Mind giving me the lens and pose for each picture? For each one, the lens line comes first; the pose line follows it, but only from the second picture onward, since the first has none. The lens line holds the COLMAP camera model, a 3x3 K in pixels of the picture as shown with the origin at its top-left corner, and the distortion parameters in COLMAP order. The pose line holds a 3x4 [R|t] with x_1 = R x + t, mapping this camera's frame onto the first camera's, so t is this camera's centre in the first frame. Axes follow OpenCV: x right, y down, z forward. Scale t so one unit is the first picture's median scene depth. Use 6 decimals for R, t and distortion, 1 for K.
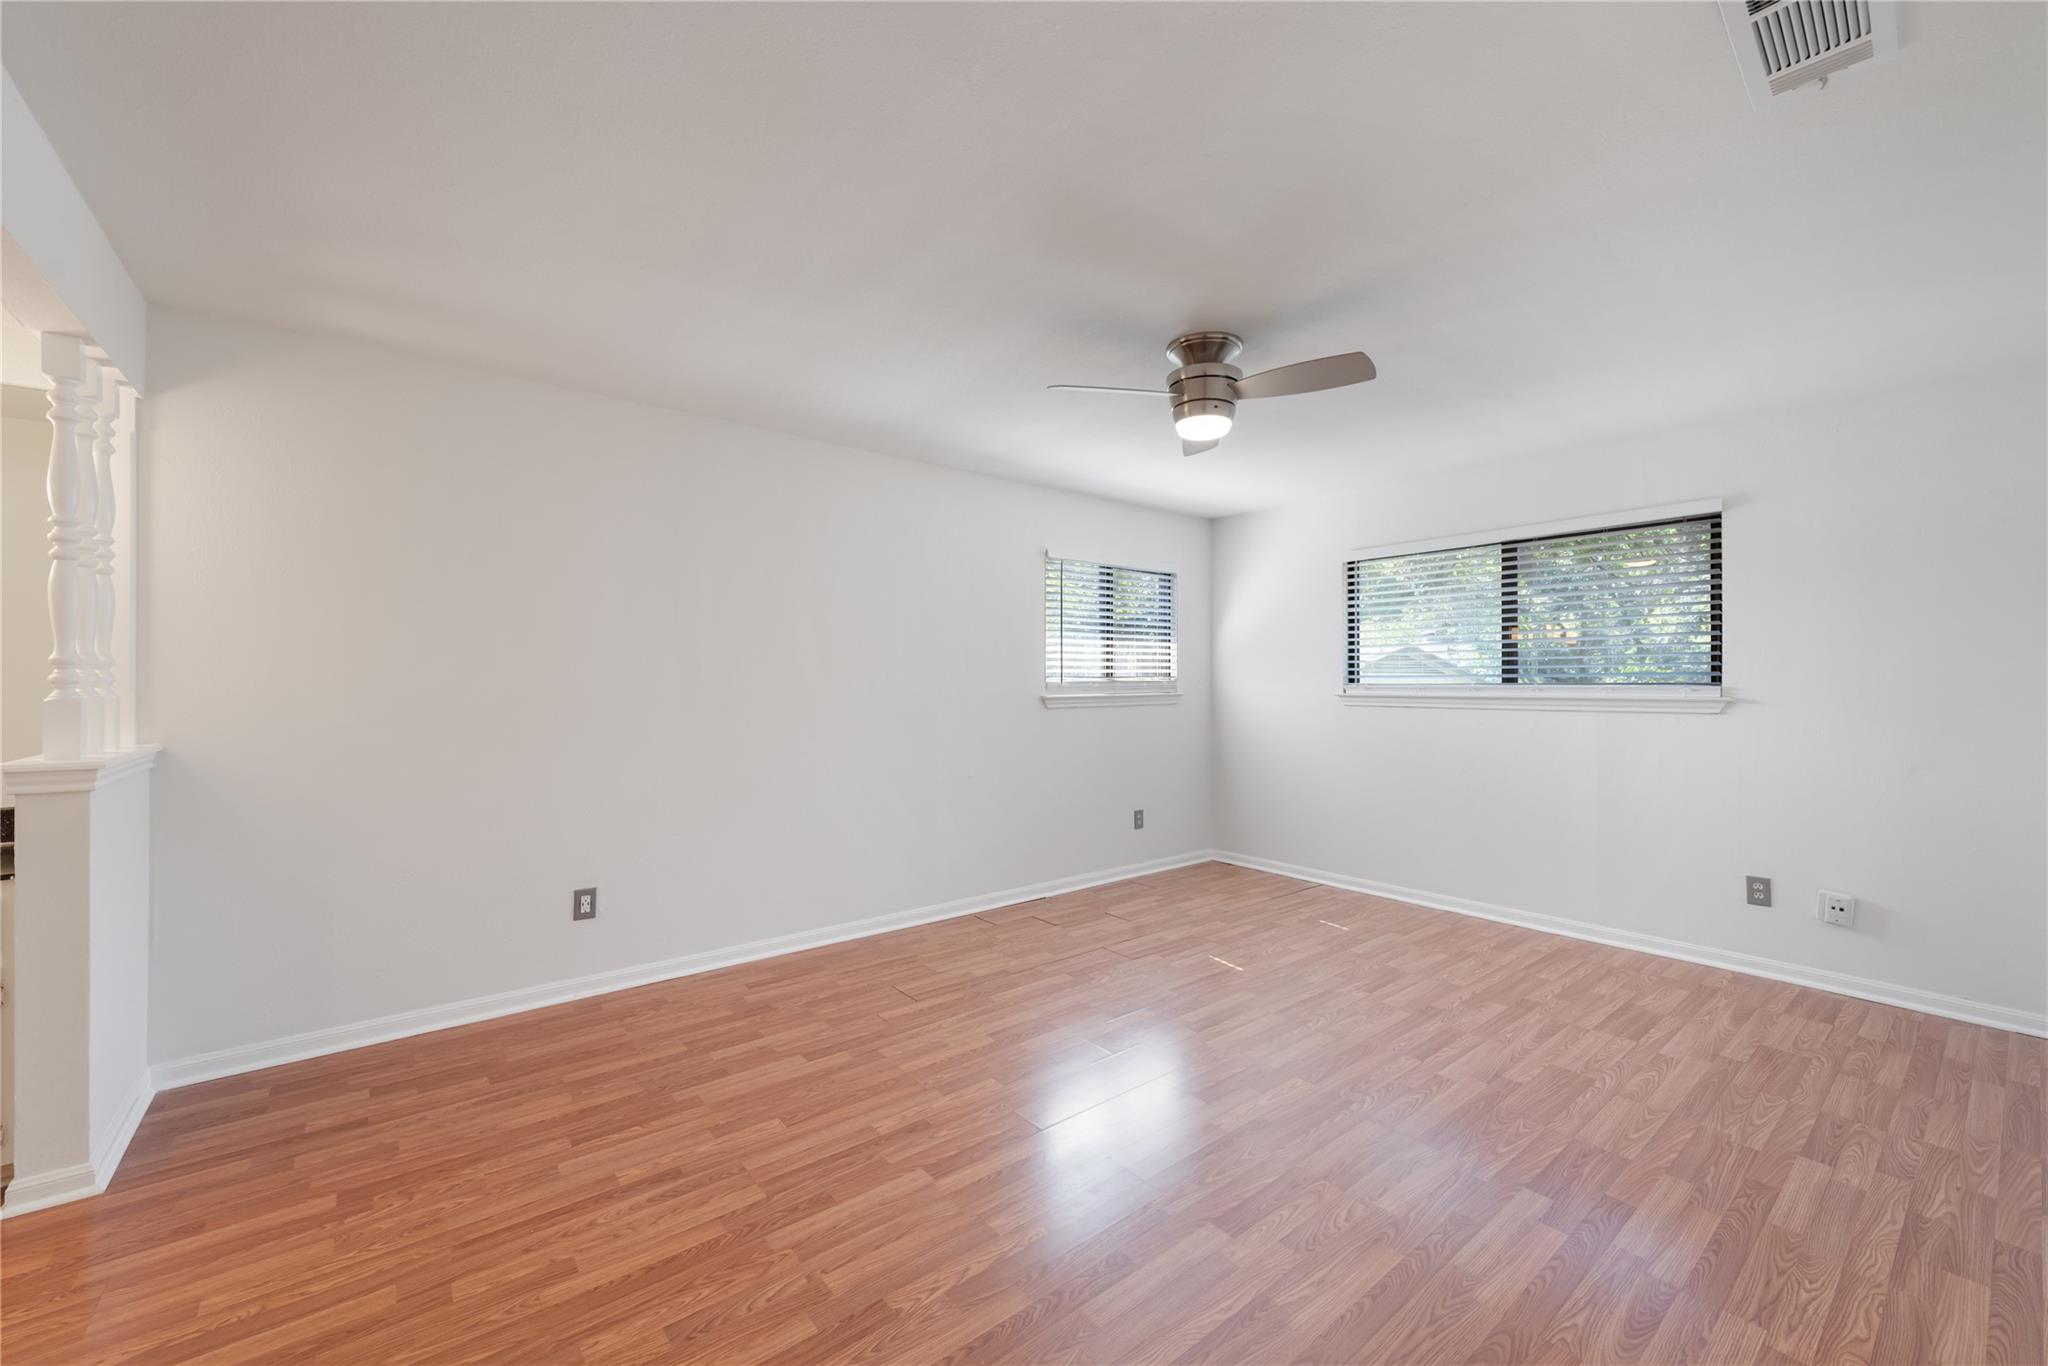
lens RADIAL K [[803.0, 0, 1036.0], [0, 803.0, 669.5], [0, 0, 1]] dist [0.010458, -0.000799]
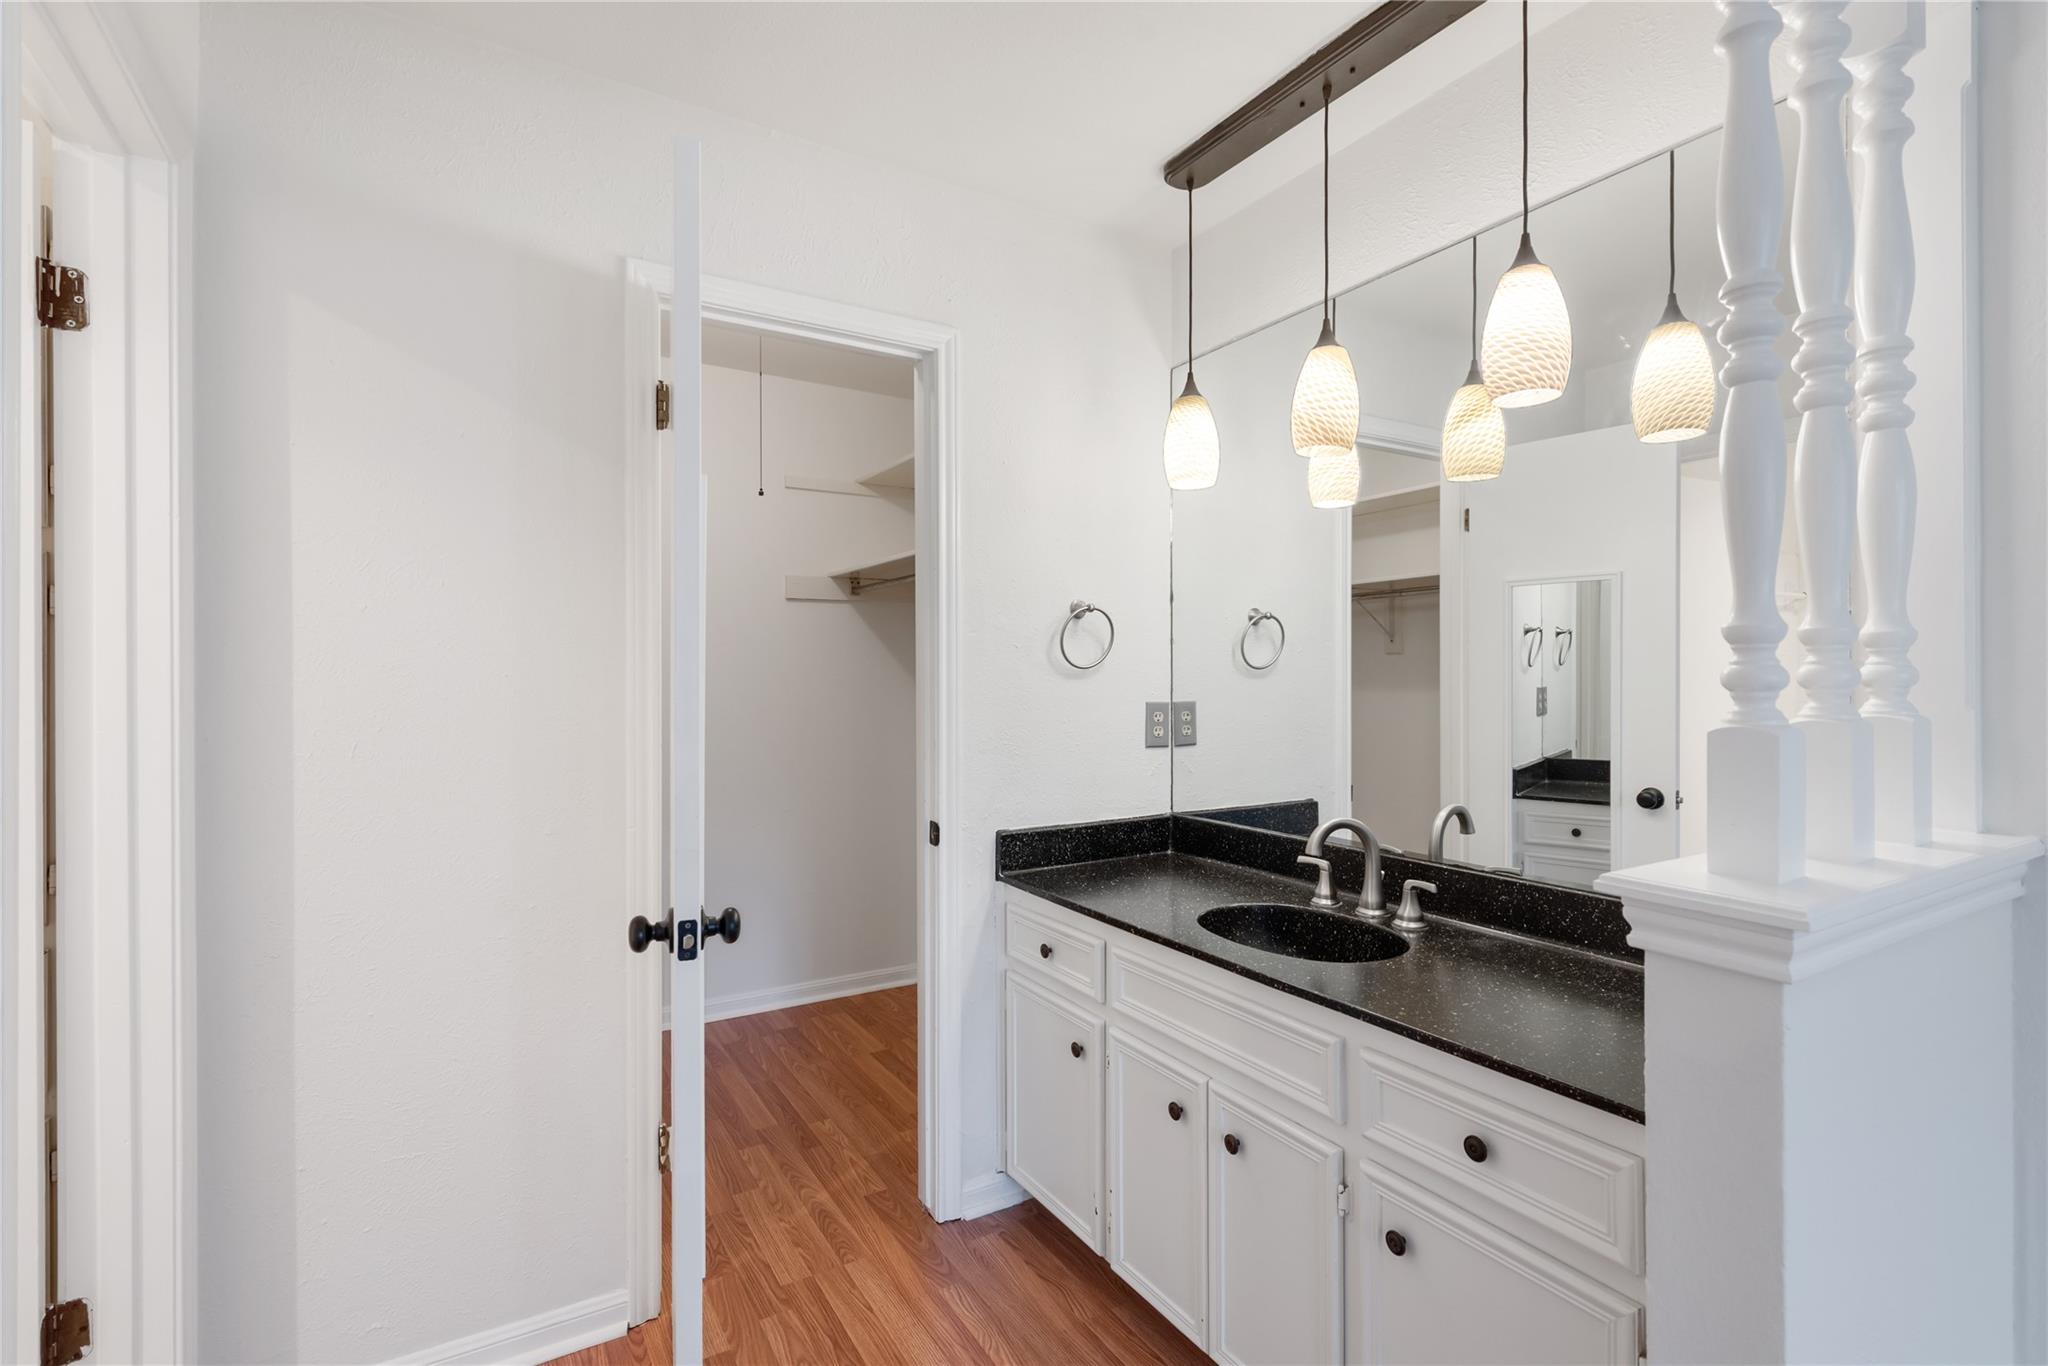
lens RADIAL K [[982.6, 0, 1026.0], [0, 982.6, 672.8], [0, 0, 1]] dist [-0.019707, -0.000855]
pose [[-0.150417, -0.001822, -0.988621, -0.412874], [0.014746, 0.999883, -0.004087, 0.004968], [0.988513, -0.015193, -0.150372, 0.441922]]
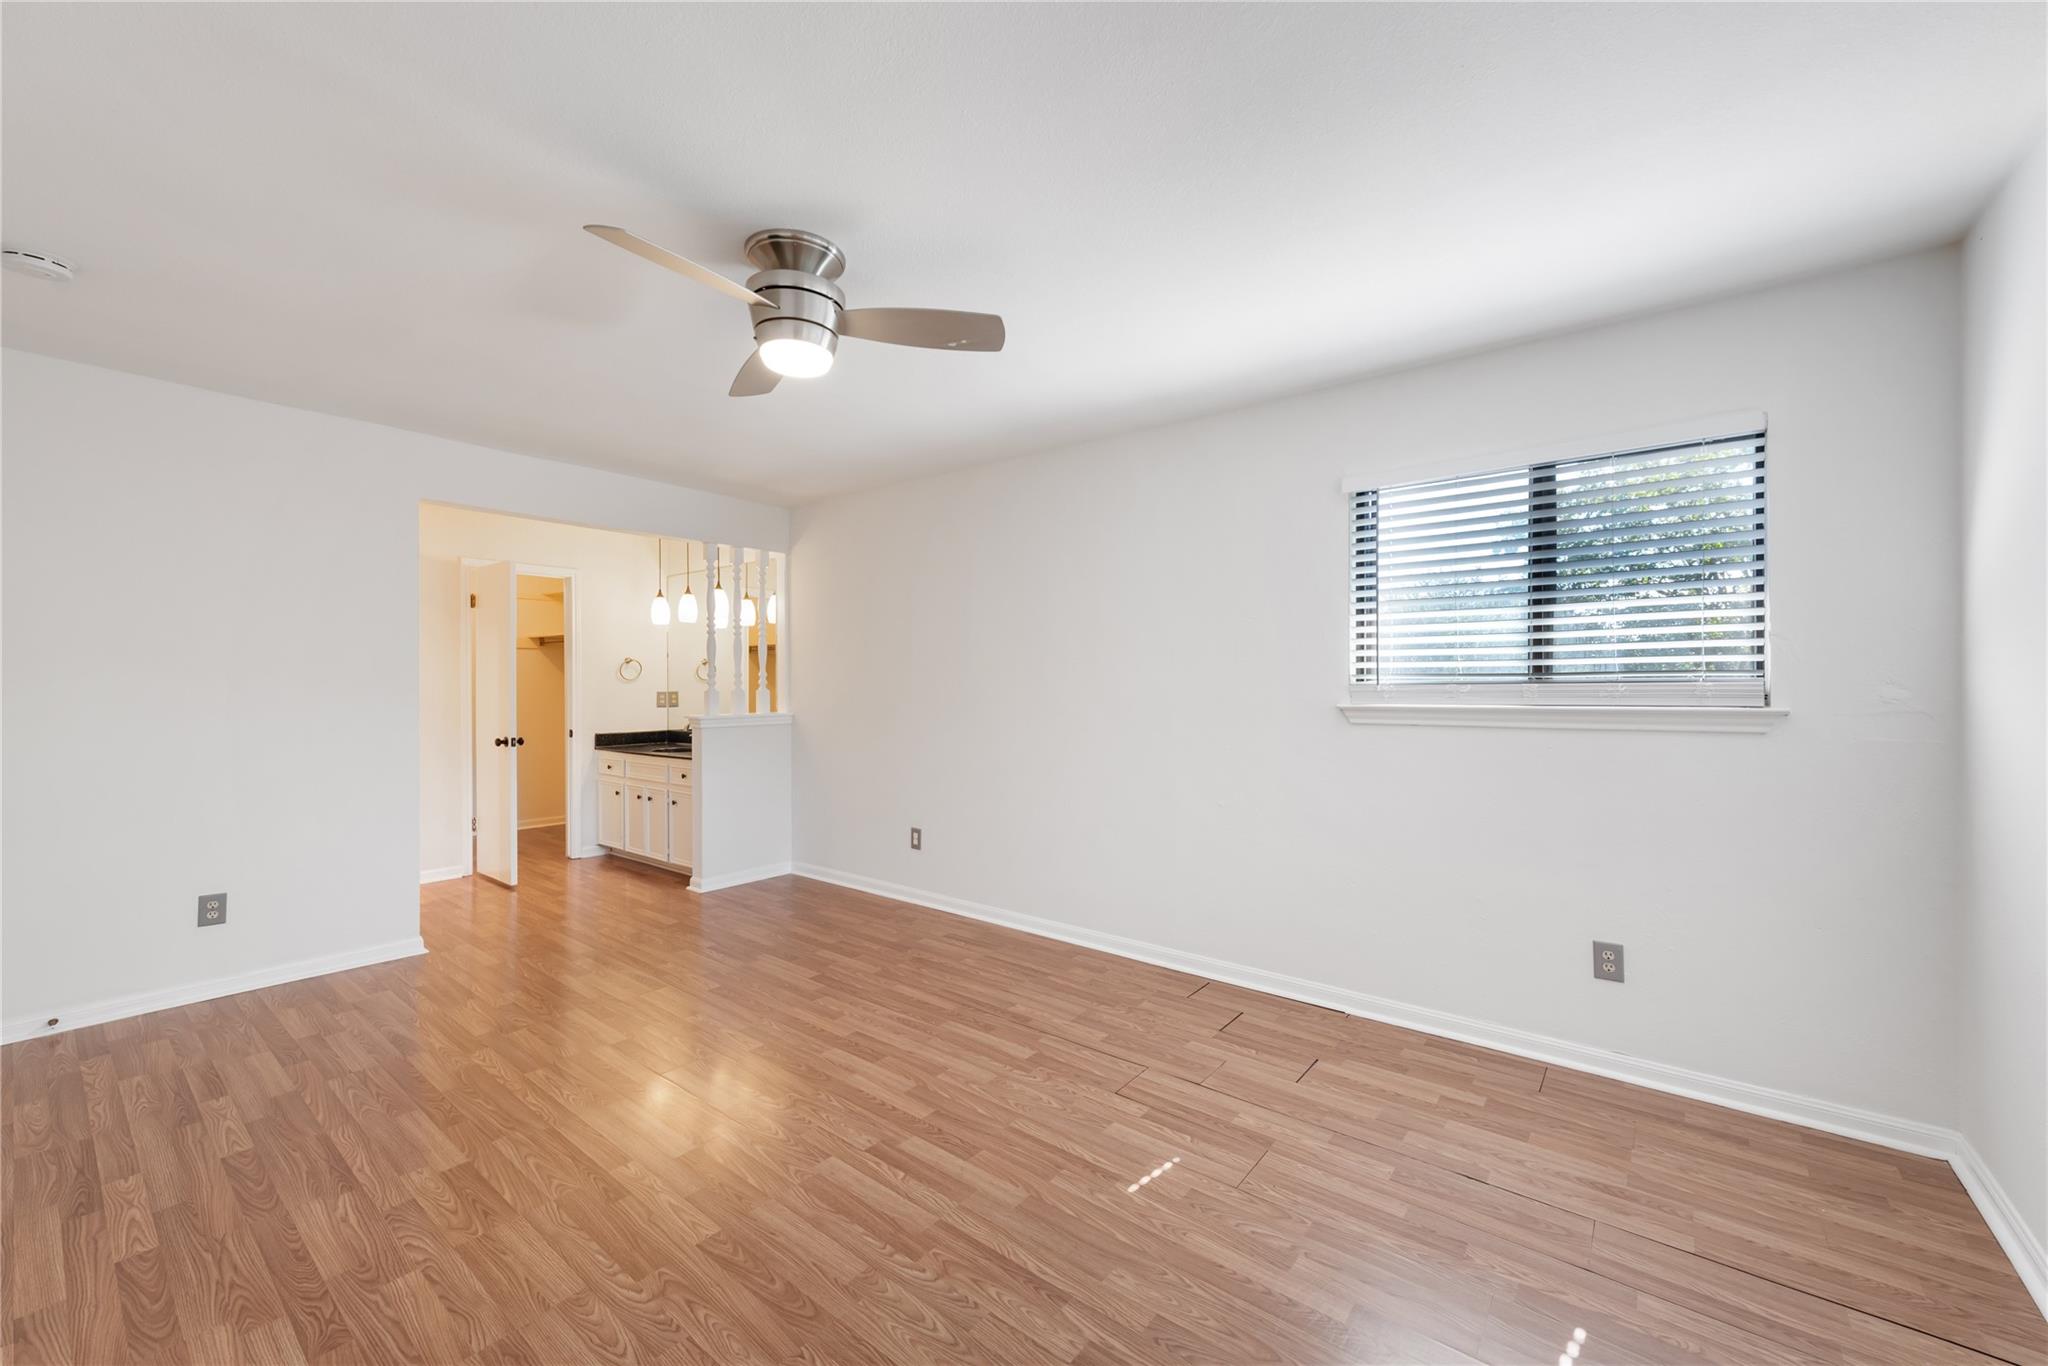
lens RADIAL K [[803.0, 0, 1028.9], [0, 803.0, 684.1], [0, 0, 1]] dist [0.010458, -0.000799]
pose [[0.214545, 0.002798, -0.976710, 0.851875], [0.015883, 0.999854, 0.006353, 0.011630], [0.976585, -0.016876, 0.214469, 0.875300]]
